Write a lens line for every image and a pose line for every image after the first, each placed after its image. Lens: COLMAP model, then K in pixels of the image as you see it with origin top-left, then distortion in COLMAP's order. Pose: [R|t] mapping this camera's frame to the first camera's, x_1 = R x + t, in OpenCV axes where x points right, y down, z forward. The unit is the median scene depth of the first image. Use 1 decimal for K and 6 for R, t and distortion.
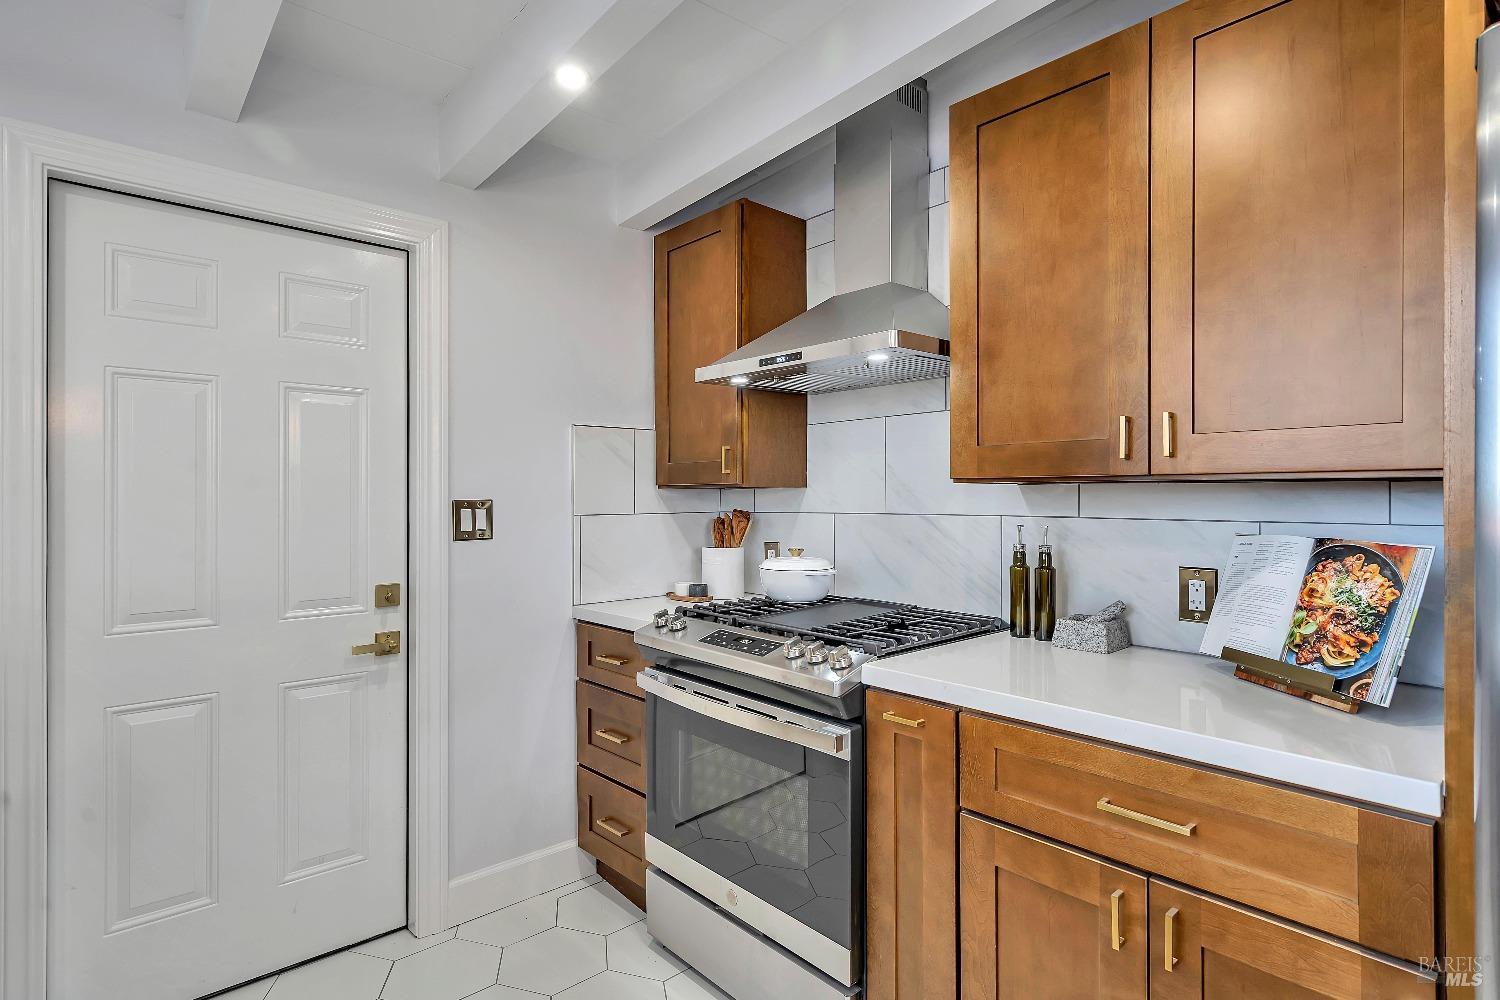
lens RADIAL K [[824.2, 0, 754.5], [0, 824.2, 512.4], [0, 0, 1]] dist [0.004515, -0.000094]
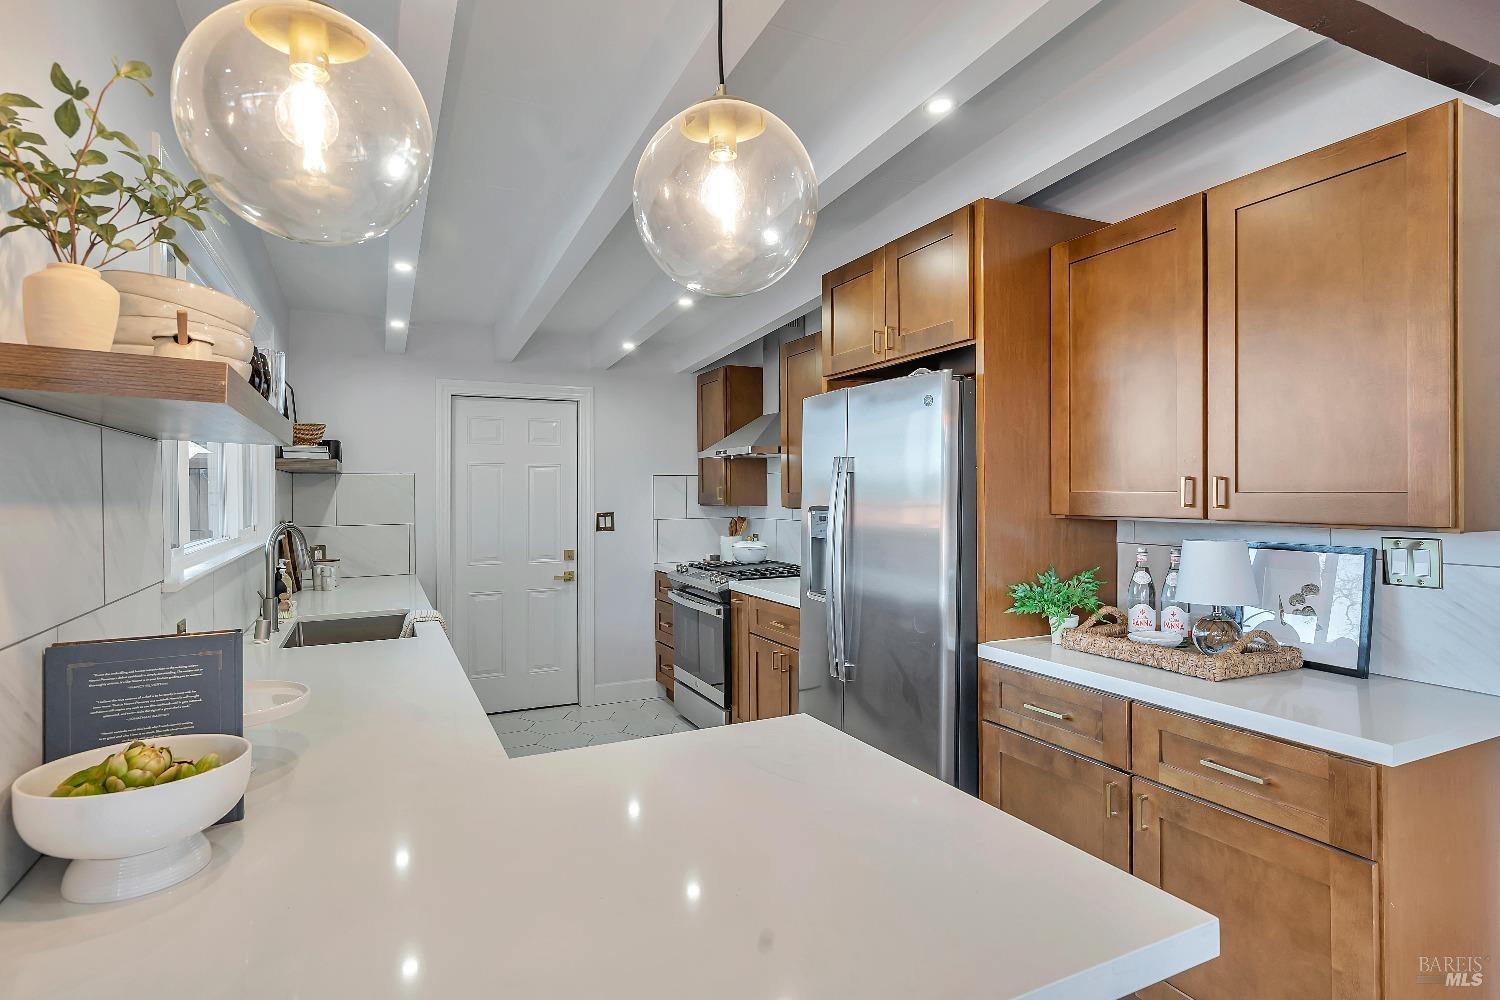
lens RADIAL K [[866.0, 0, 745.3], [0, 866.0, 497.5], [0, 0, 1]] dist [0.000449, -0.000054]
pose [[0.959062, -0.003227, -0.283179, 0.675383], [0.002148, 0.999989, -0.004122, -0.046019], [0.283189, 0.003345, 0.959058, -1.114915]]
